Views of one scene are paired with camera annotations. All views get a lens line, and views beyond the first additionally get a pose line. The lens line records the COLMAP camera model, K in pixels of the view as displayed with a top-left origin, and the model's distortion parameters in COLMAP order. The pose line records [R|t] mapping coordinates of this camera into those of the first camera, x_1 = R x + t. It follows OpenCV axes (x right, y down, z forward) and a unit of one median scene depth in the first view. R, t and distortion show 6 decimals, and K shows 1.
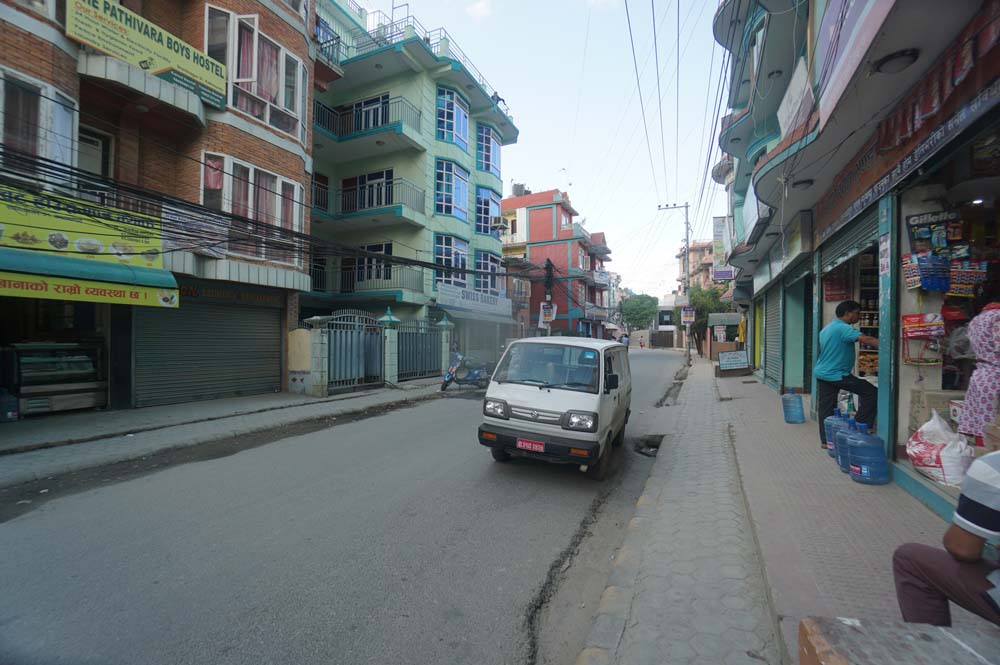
lens RADIAL K [[446.2, 0, 484.5], [0, 446.2, 336.0], [0, 0, 1]] dist [-0.062161, 0.023449]
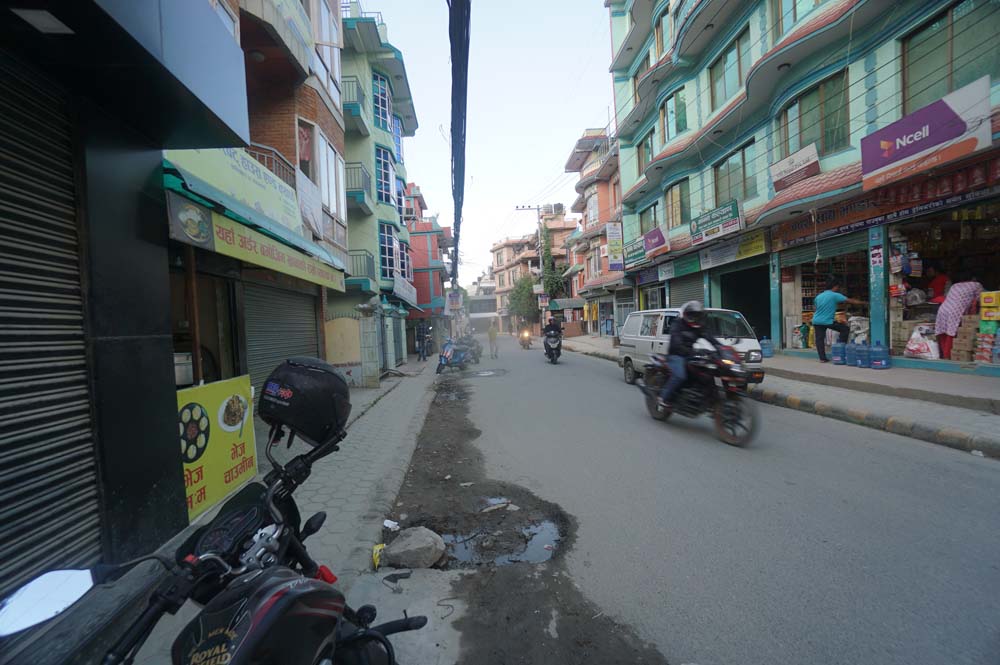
lens RADIAL K [[446.2, 0, 484.5], [0, 446.2, 336.0], [0, 0, 1]] dist [-0.062161, 0.023449]
pose [[0.879611, -0.061052, 0.471760, -0.587093], [0.053605, 0.998134, 0.029225, 0.009533], [-0.472664, -0.000418, 0.881243, 0.035426]]
